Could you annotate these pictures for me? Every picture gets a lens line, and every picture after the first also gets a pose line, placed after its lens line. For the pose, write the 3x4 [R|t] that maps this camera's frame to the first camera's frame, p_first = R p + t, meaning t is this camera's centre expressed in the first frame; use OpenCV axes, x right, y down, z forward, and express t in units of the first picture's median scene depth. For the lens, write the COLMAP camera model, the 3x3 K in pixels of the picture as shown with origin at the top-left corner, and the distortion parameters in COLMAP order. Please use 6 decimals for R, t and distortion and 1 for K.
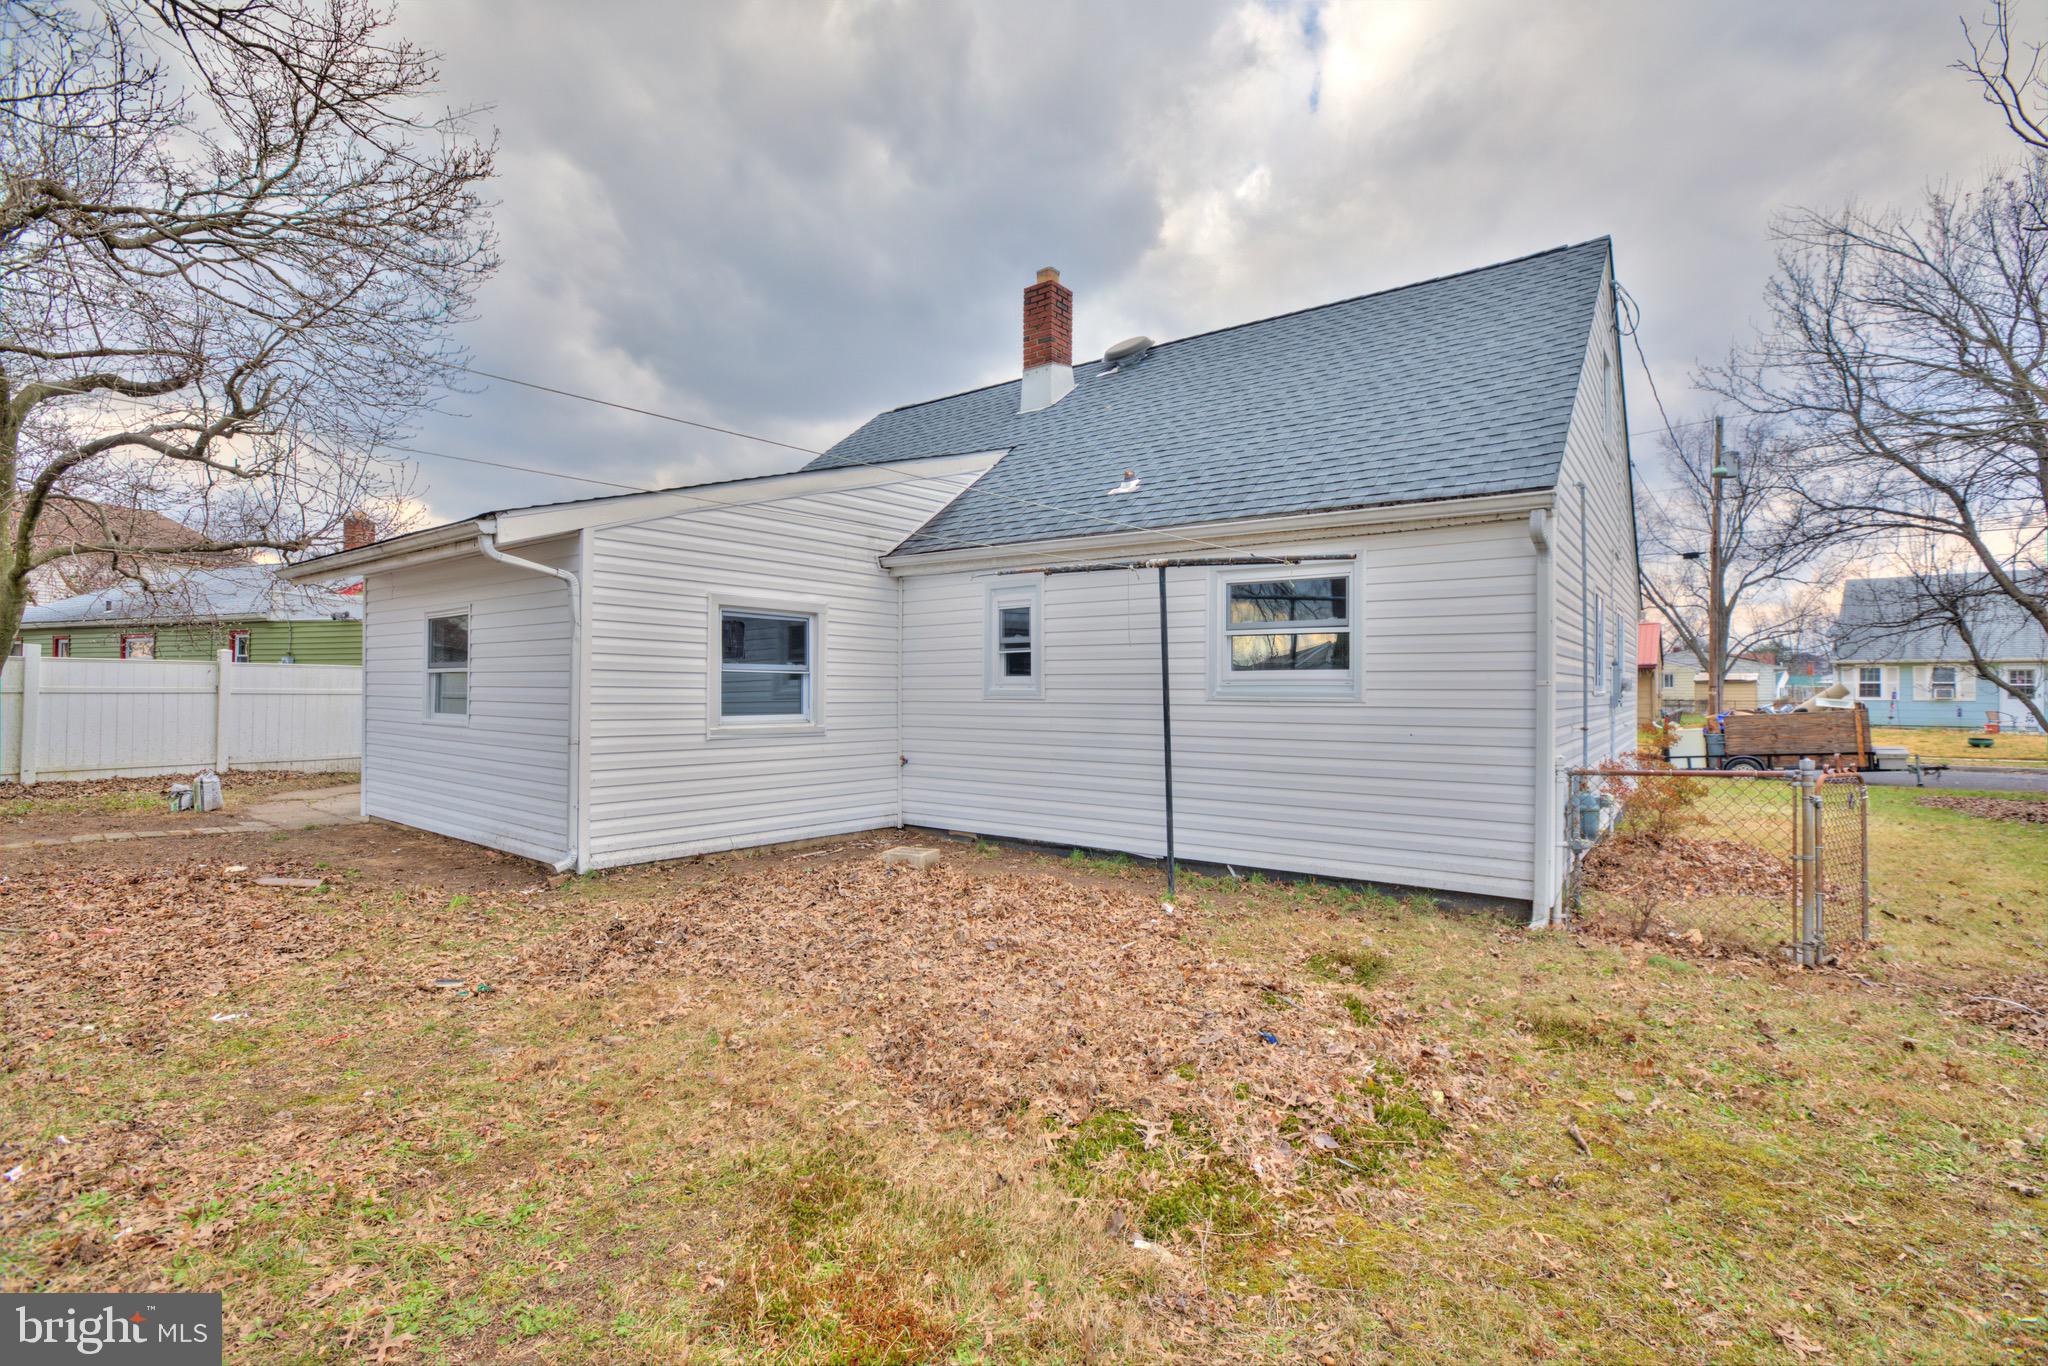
lens RADIAL K [[915.1, 0, 1011.1], [0, 915.1, 686.0], [0, 0, 1]] dist [-0.015399, 0.006135]
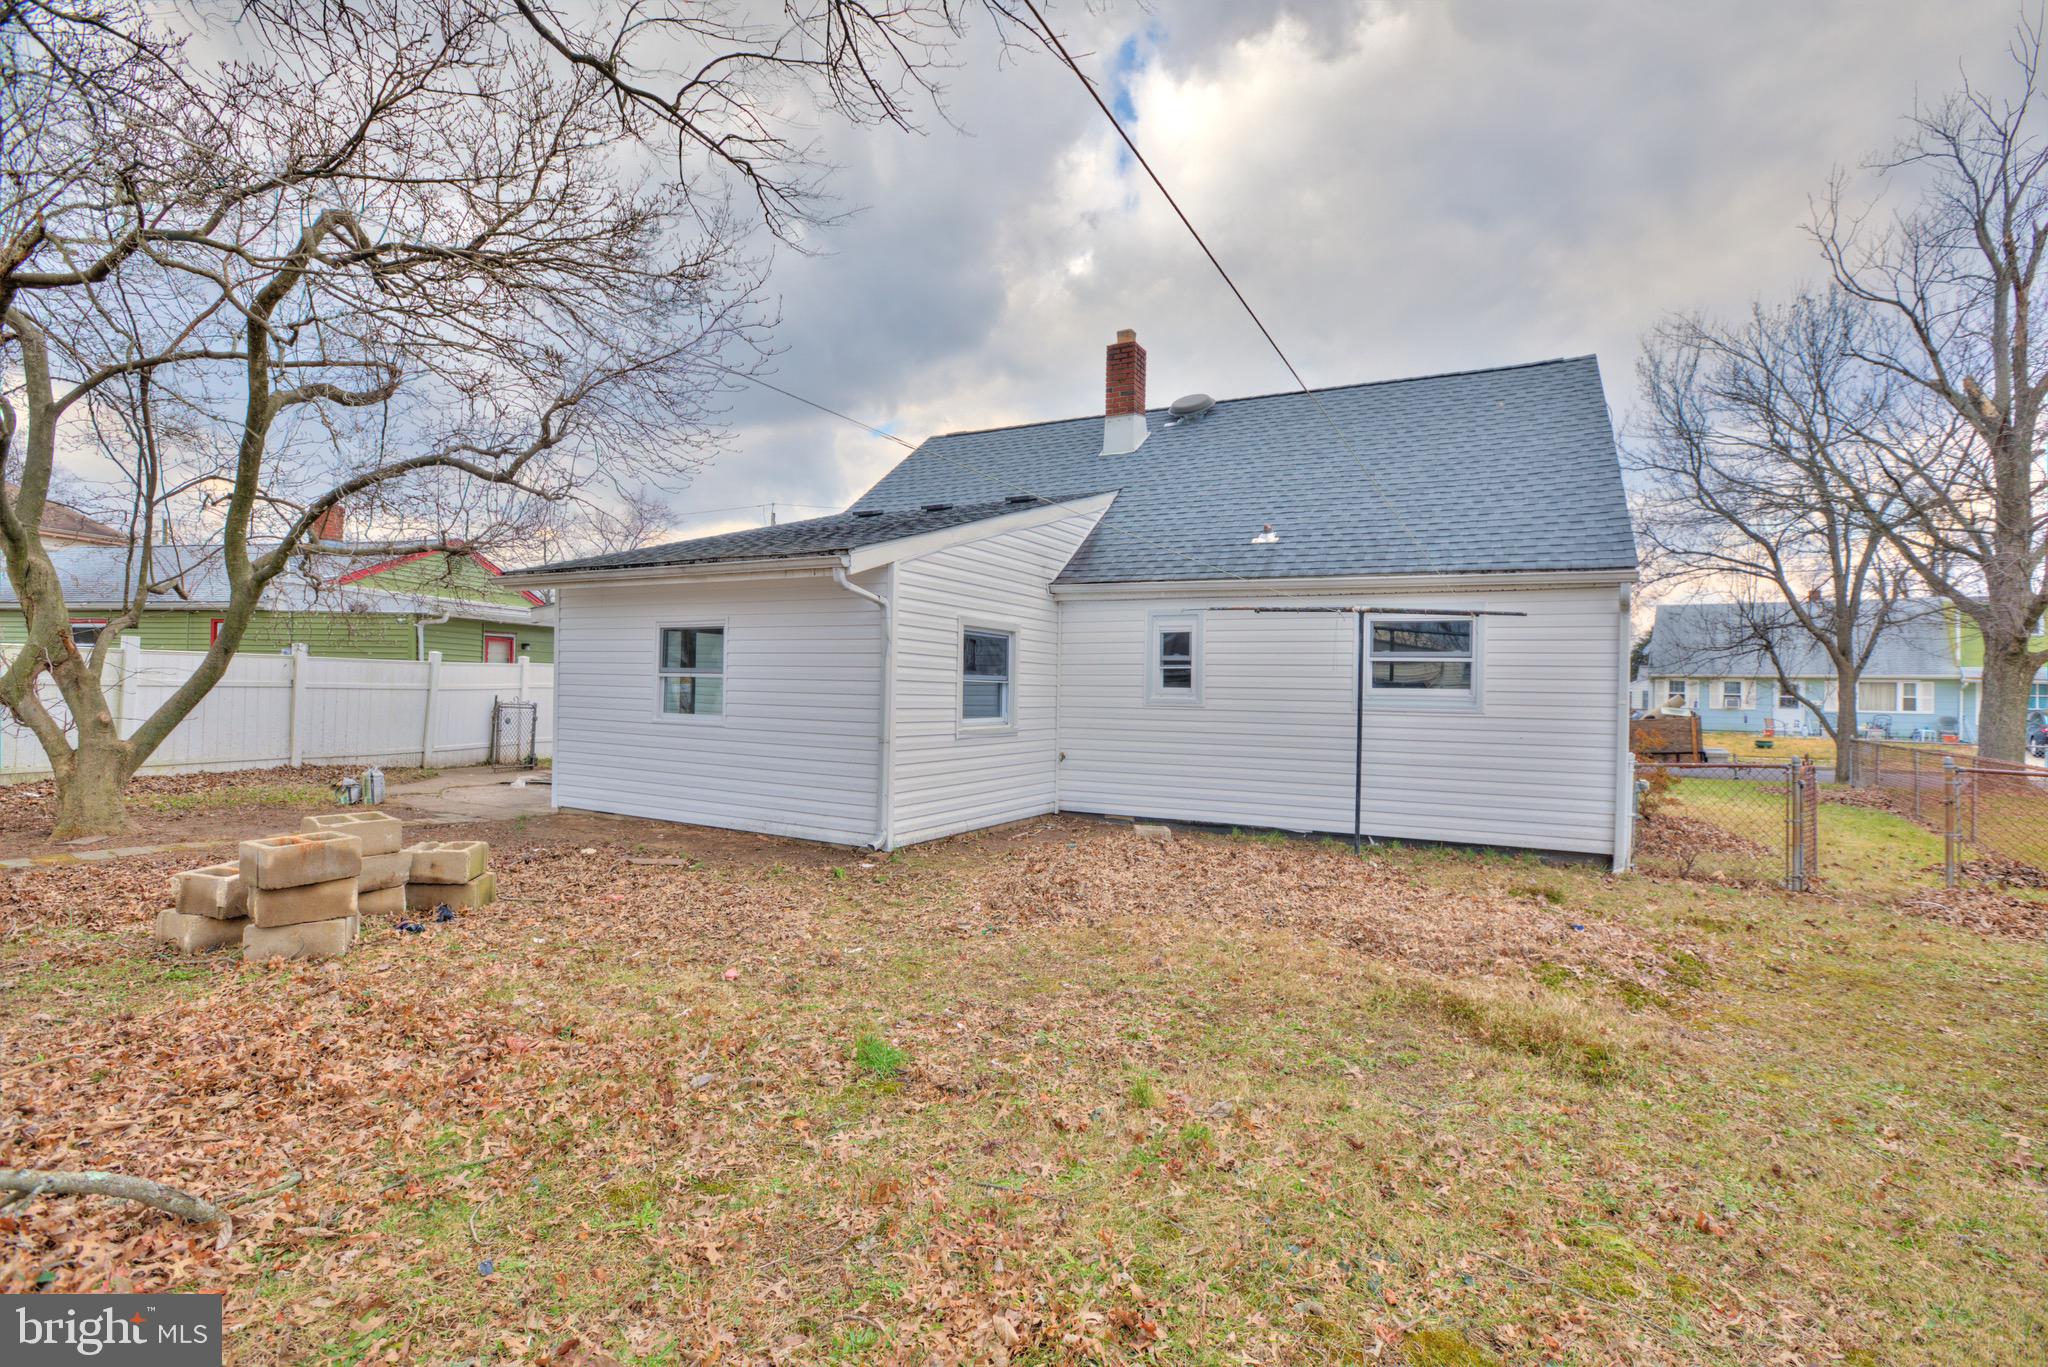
lens RADIAL K [[915.1, 0, 1043.5], [0, 915.1, 682.0], [0, 0, 1]] dist [-0.015399, 0.006135]
pose [[0.986075, 0.015588, 0.165569, -0.352758], [-0.015255, 0.999878, -0.003287, -0.010764], [-0.165600, 0.000716, 0.986193, -0.167336]]
